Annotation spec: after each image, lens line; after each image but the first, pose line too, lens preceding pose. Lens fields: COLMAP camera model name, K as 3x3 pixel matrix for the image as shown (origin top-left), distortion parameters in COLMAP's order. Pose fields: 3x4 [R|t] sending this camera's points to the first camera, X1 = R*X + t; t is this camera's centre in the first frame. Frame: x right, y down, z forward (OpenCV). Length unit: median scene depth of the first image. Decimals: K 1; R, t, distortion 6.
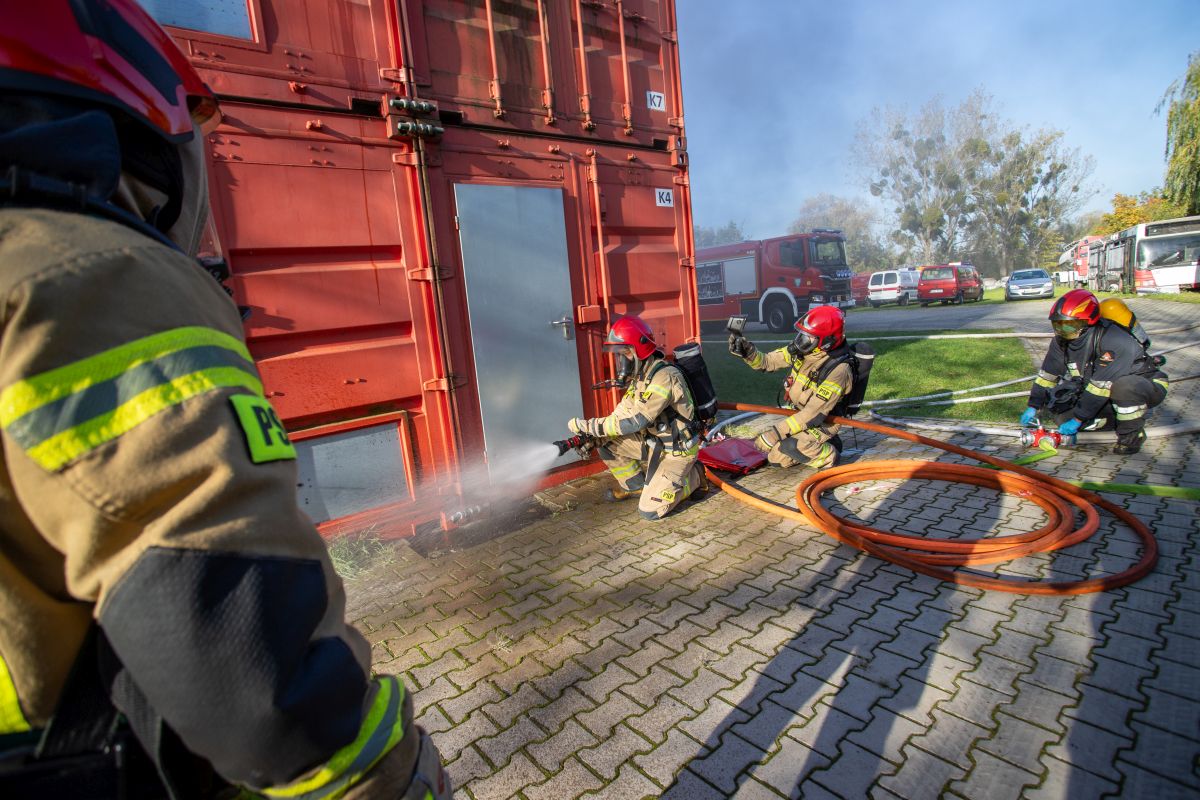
lens RADIAL K [[594.1, 0, 605.9], [0, 594.1, 394.9], [0, 0, 1]] dist [-0.073995, 0.044066]
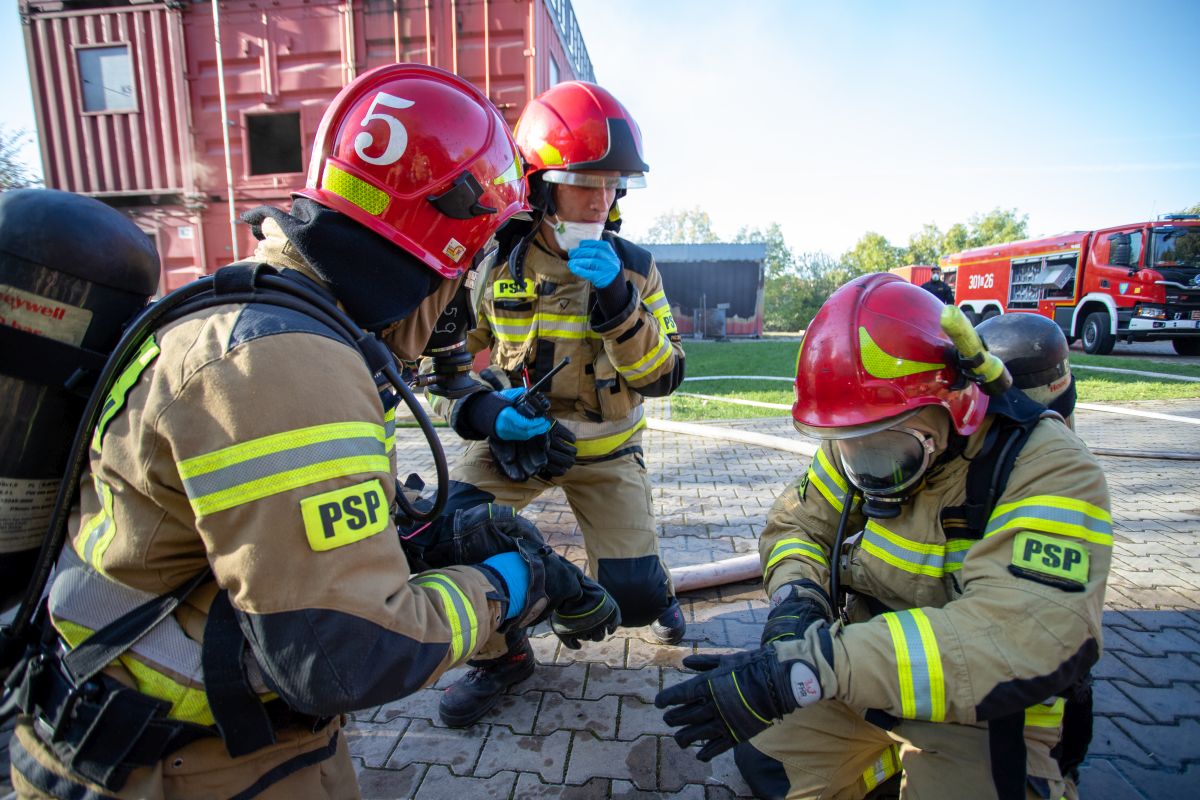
lens RADIAL K [[579.7, 0, 593.4], [0, 579.7, 395.1], [0, 0, 1]] dist [-0.047446, 0.020324]
pose [[0.673800, 0.207744, -0.709109, 1.440486], [-0.171882, 0.977406, 0.123022, -0.116799], [0.718644, 0.038991, 0.694284, 0.122754]]
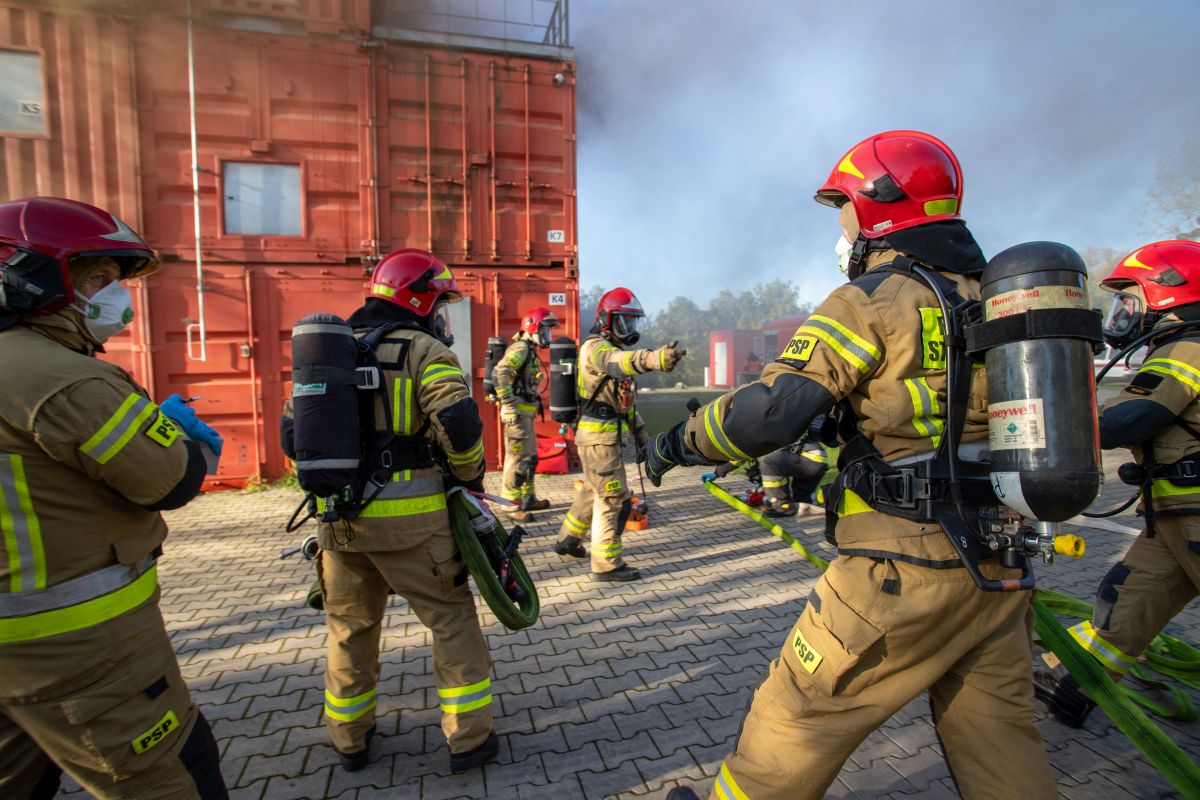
lens RADIAL K [[579.7, 0, 593.4], [0, 579.7, 395.1], [0, 0, 1]] dist [-0.047446, 0.020324]
pose [[0.901186, 0.110506, -0.419109, 0.864621], [-0.133813, 0.990652, -0.026527, -0.067725], [0.412259, 0.079988, 0.907548, -0.295782]]
